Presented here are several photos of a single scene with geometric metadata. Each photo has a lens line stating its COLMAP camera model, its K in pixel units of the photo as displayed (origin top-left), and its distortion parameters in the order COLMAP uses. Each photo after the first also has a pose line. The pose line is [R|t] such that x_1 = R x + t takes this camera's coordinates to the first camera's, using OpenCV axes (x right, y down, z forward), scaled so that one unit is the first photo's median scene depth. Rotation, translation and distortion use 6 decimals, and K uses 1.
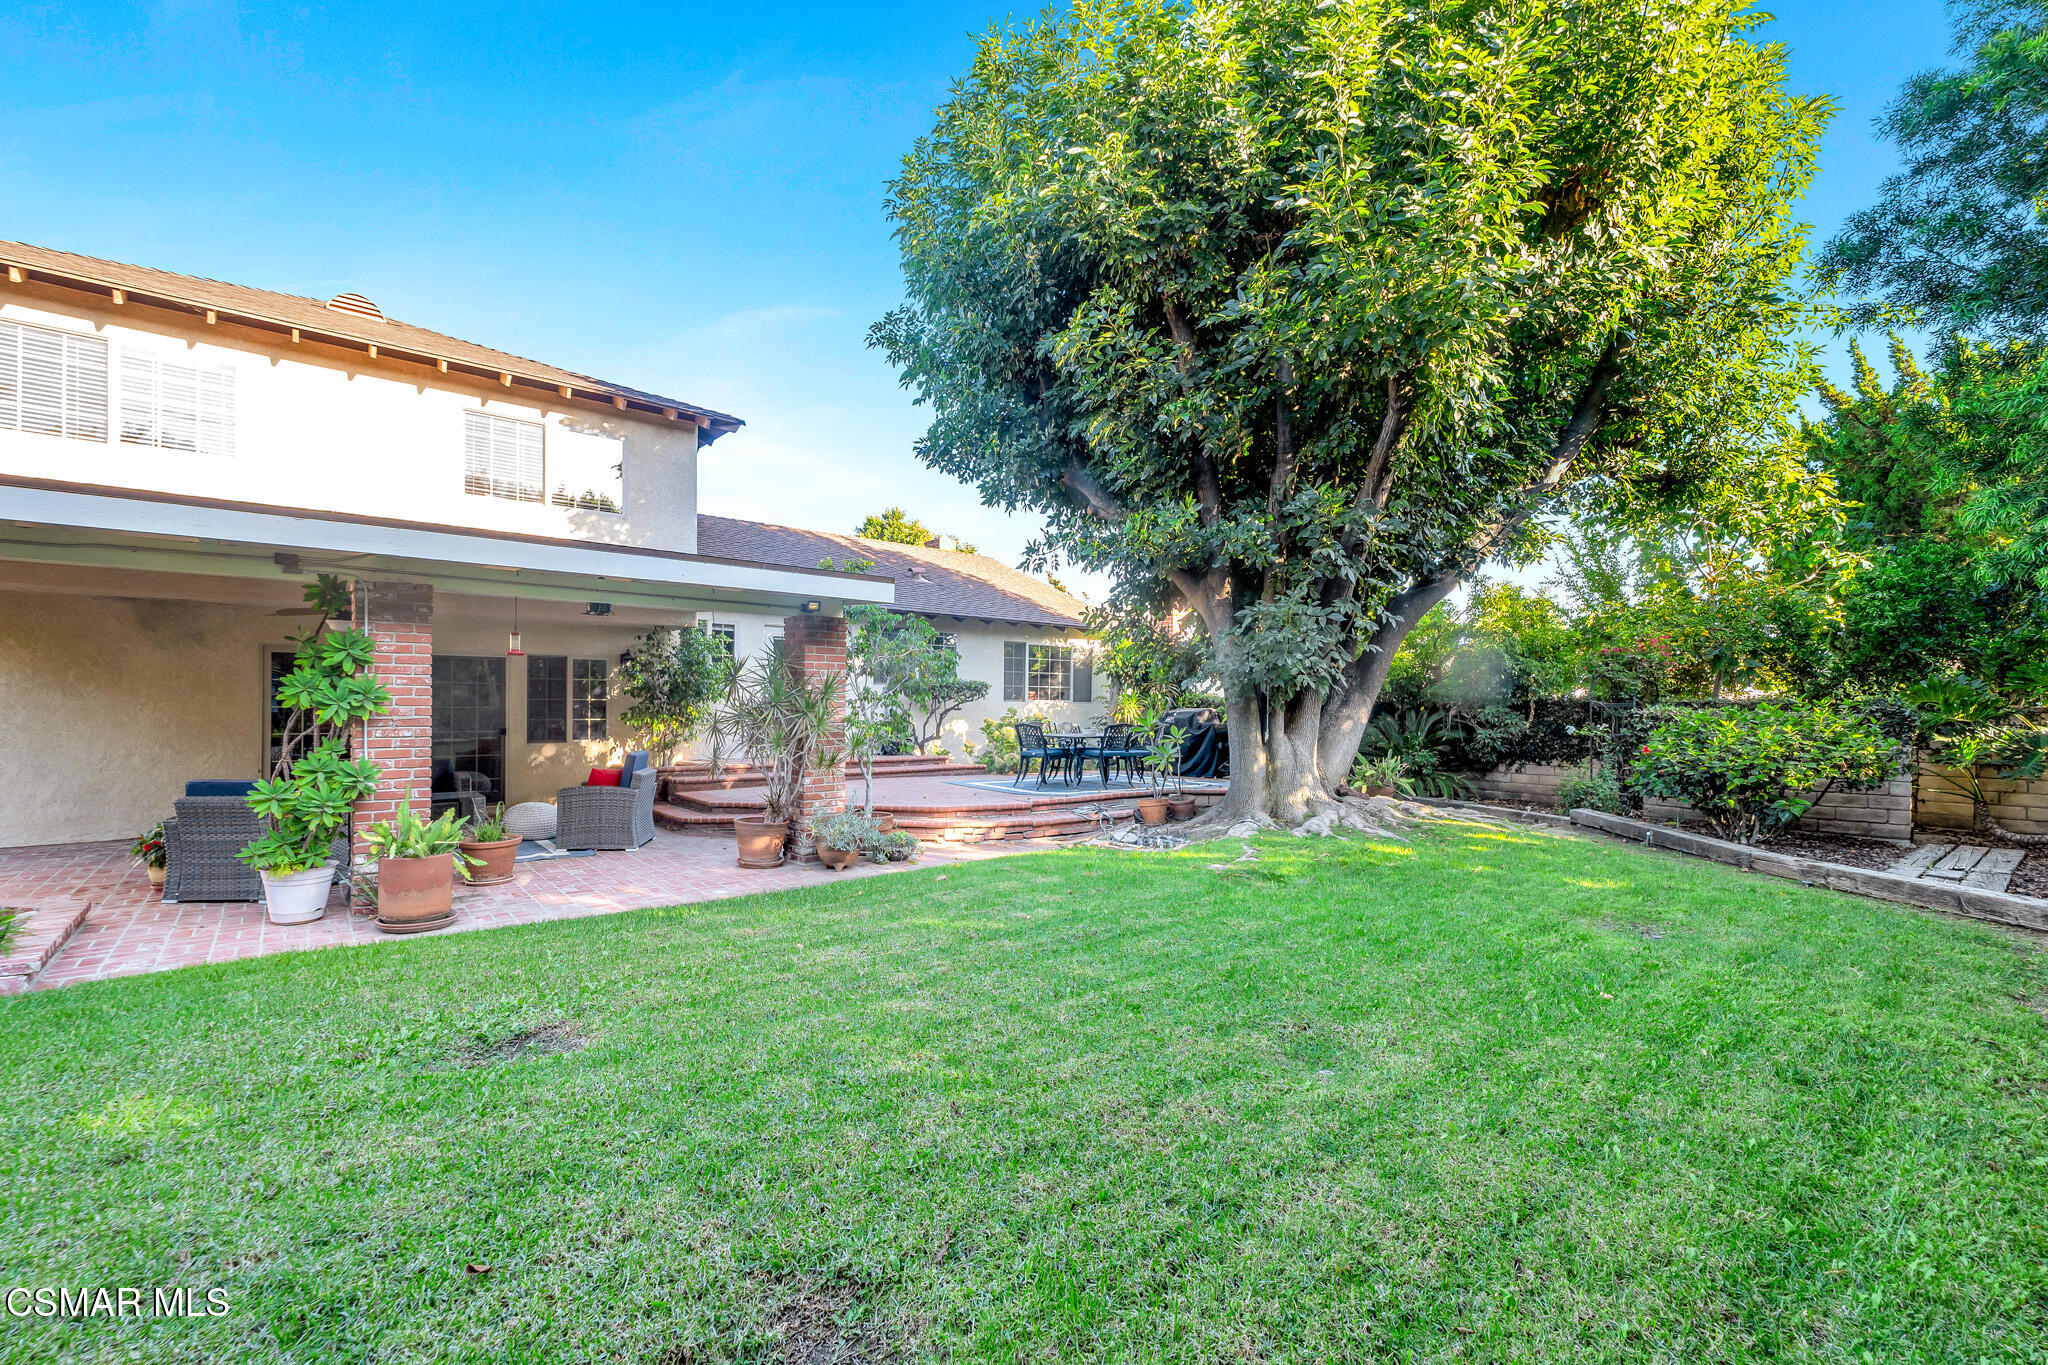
lens RADIAL K [[862.8, 0, 1018.2], [0, 862.8, 689.9], [0, 0, 1]] dist [0.003009, -0.000743]
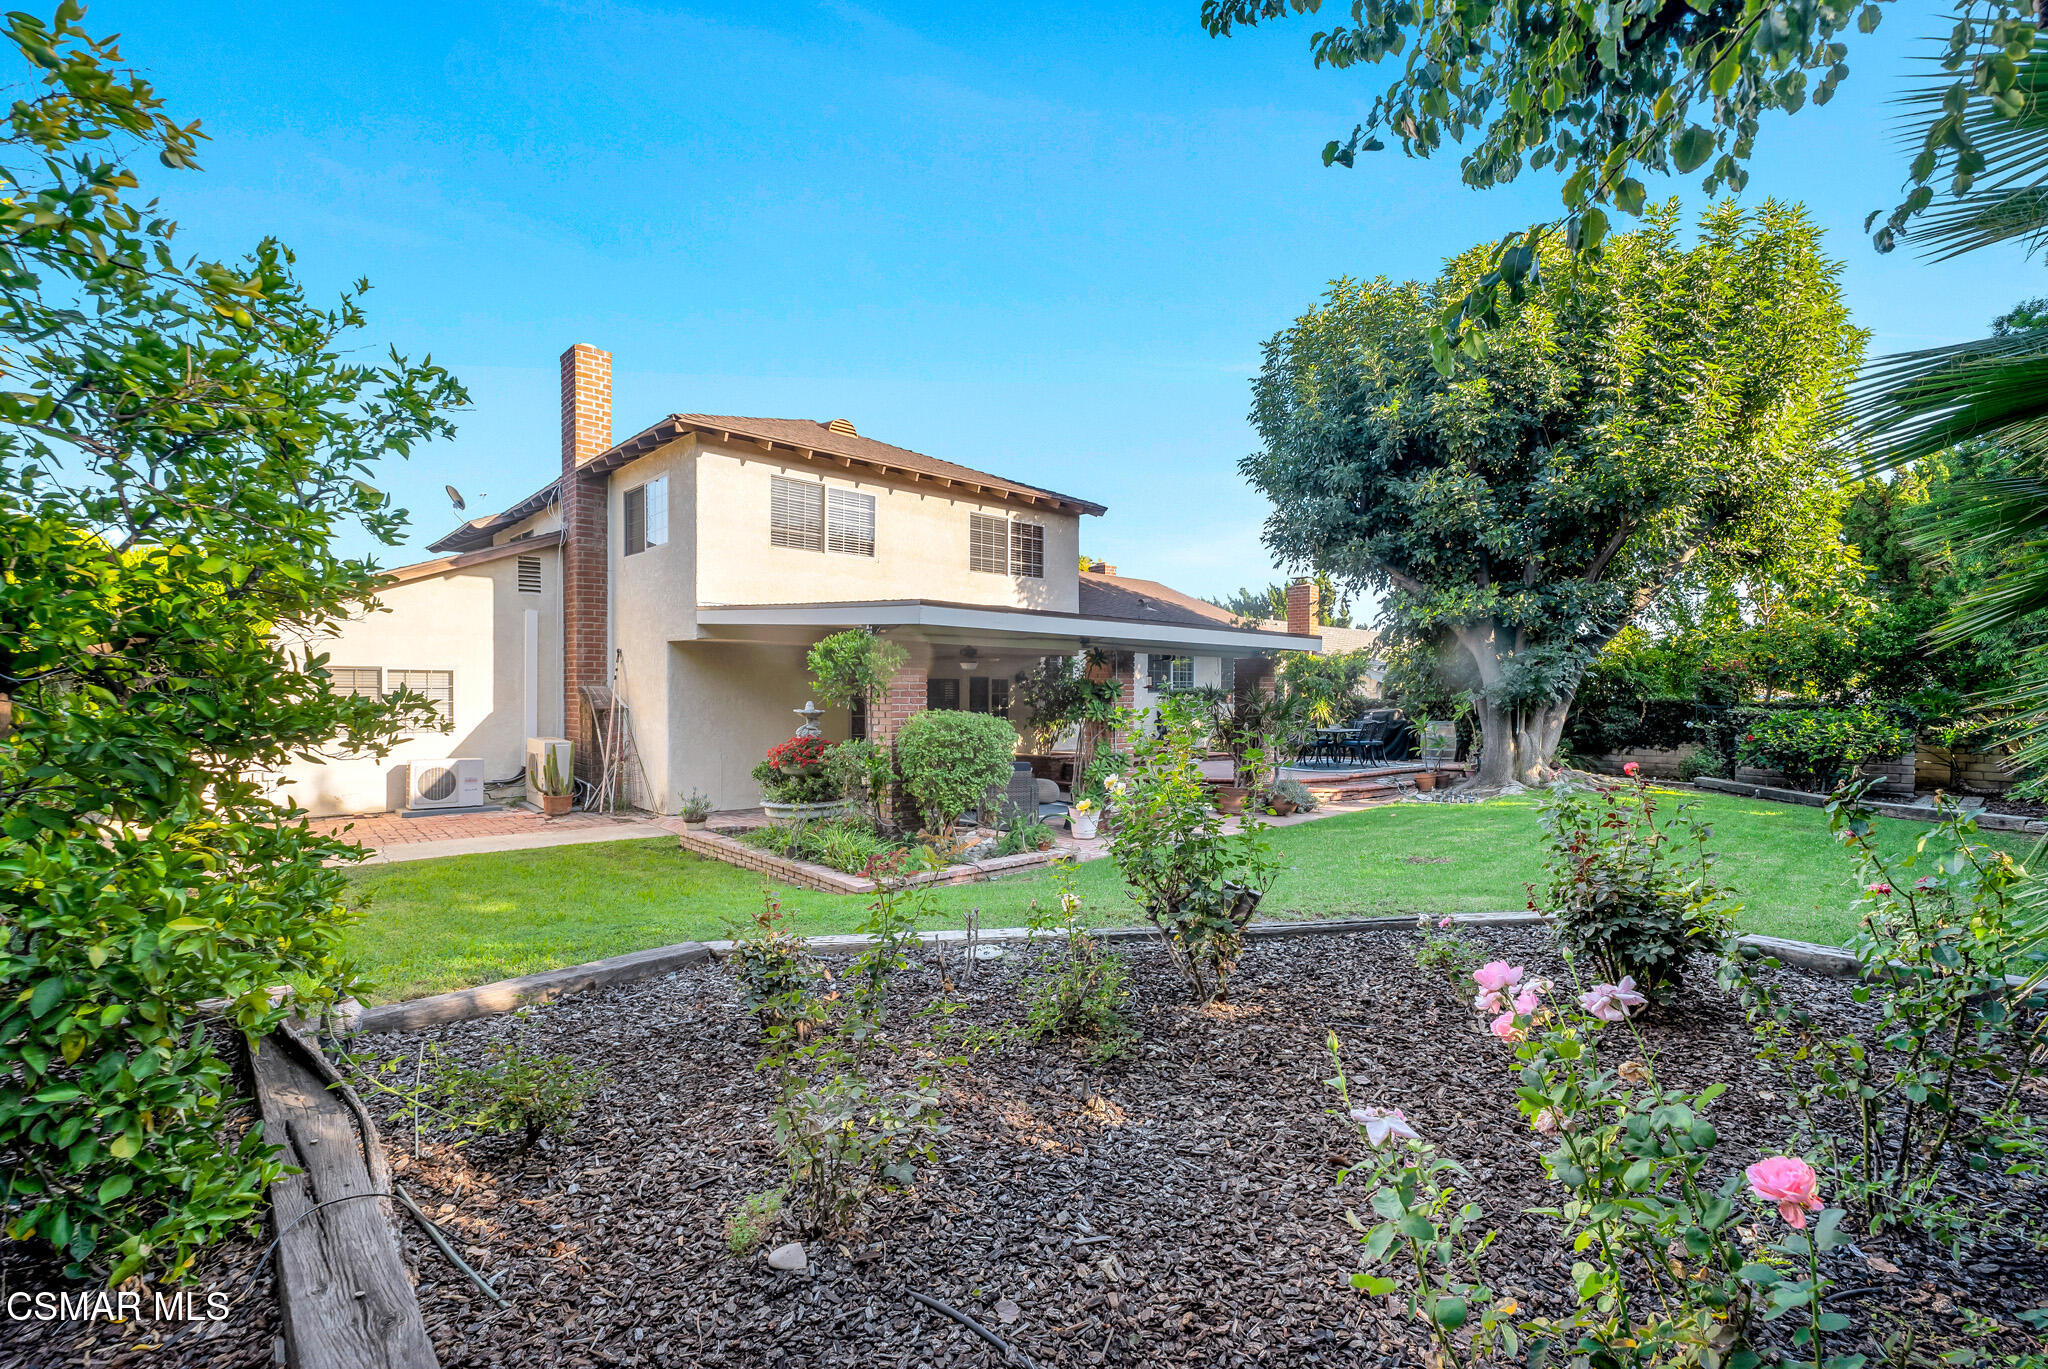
lens RADIAL K [[862.8, 0, 1031.0], [0, 862.8, 688.1], [0, 0, 1]] dist [0.003009, -0.000743]
pose [[0.999175, -0.006622, 0.040068, -0.620517], [0.006290, 0.999945, 0.008407, -0.040297], [-0.040122, -0.008148, 0.999162, -0.493730]]
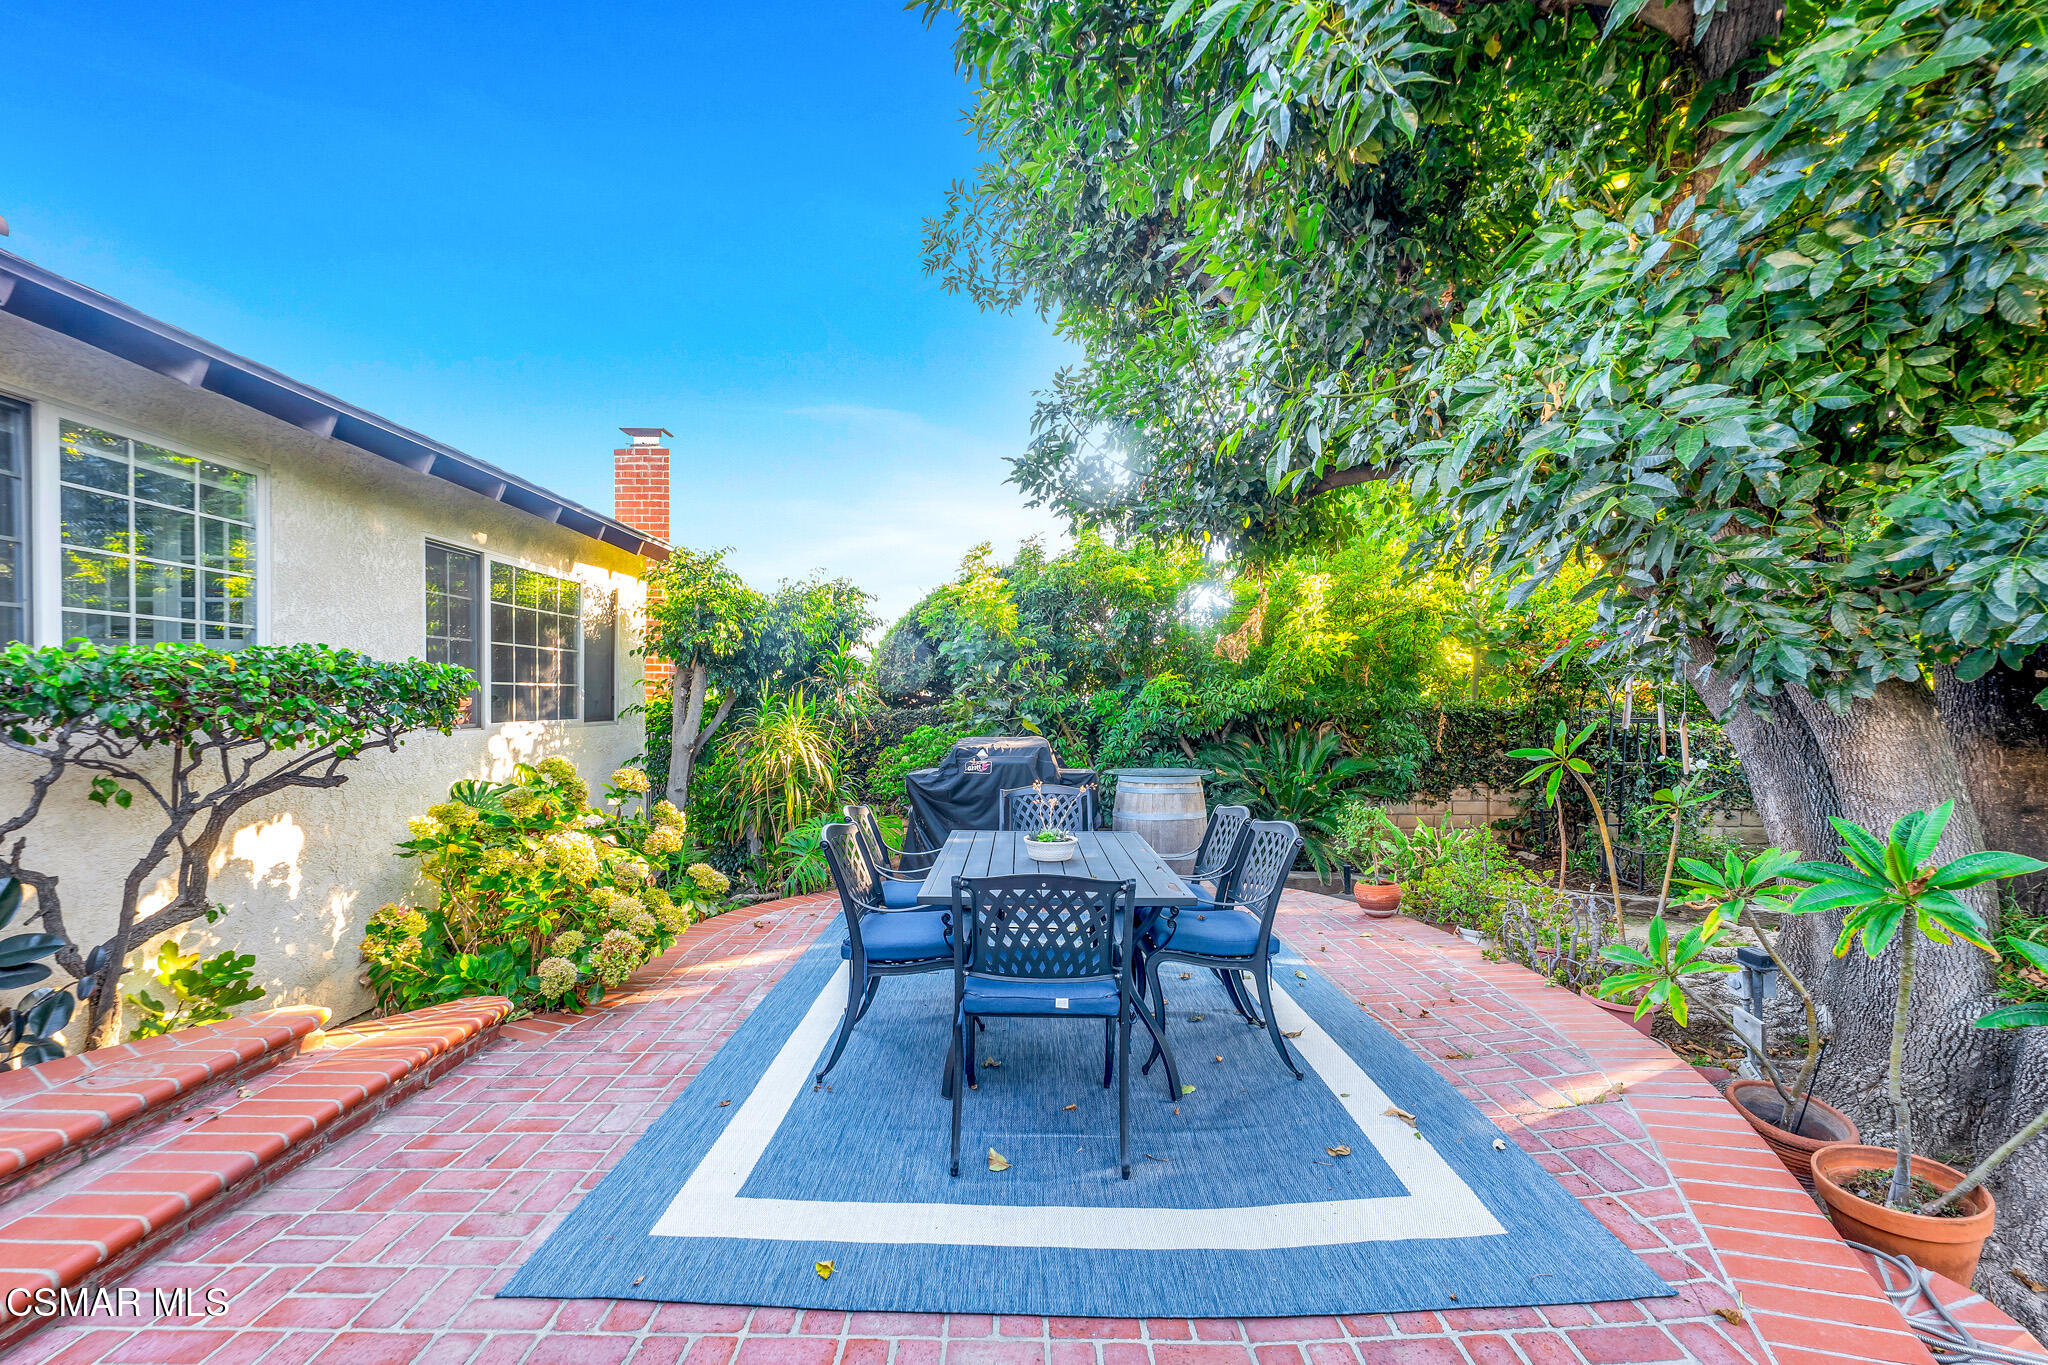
lens RADIAL K [[862.8, 0, 1025.5], [0, 862.8, 683.5], [0, 0, 1]] dist [0.003009, -0.000743]
pose [[0.623565, -0.004987, 0.781756, -0.191956], [0.002632, 0.999987, 0.004280, -0.008856], [-0.781767, -0.000611, 0.623570, 0.981731]]
